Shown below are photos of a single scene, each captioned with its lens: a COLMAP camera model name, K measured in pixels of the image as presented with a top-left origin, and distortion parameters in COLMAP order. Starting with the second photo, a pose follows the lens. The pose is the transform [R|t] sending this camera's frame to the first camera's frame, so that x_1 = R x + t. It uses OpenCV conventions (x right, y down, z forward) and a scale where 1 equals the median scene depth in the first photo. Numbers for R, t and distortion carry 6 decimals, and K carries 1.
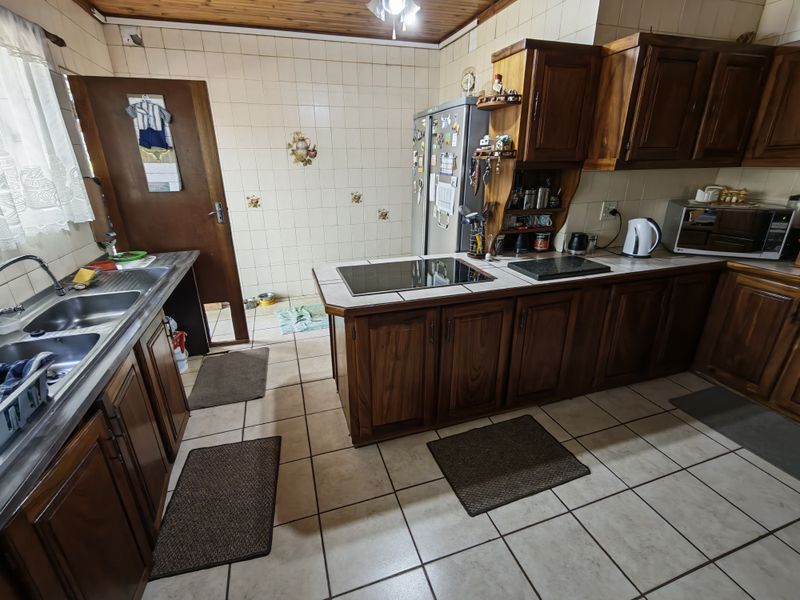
lens RADIAL K [[370.2, 0, 398.9], [0, 370.2, 300.0], [0, 0, 1]] dist [-0.003137, 0.002182]
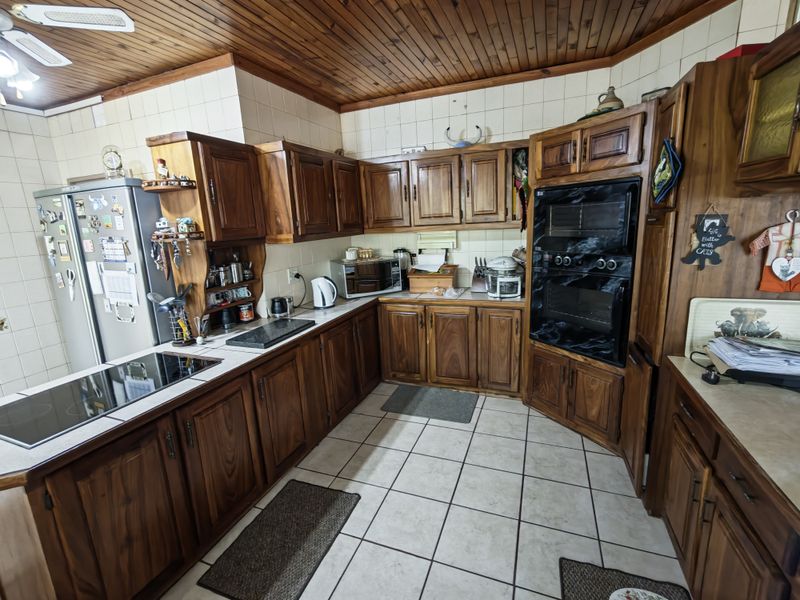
lens RADIAL K [[370.2, 0, 401.1], [0, 370.2, 298.8], [0, 0, 1]] dist [-0.003137, 0.002182]
pose [[0.635478, -0.185171, 0.749586, -0.122883], [0.314997, 0.948528, -0.032730, -0.028474], [-0.704943, 0.256917, 0.661097, 0.003933]]
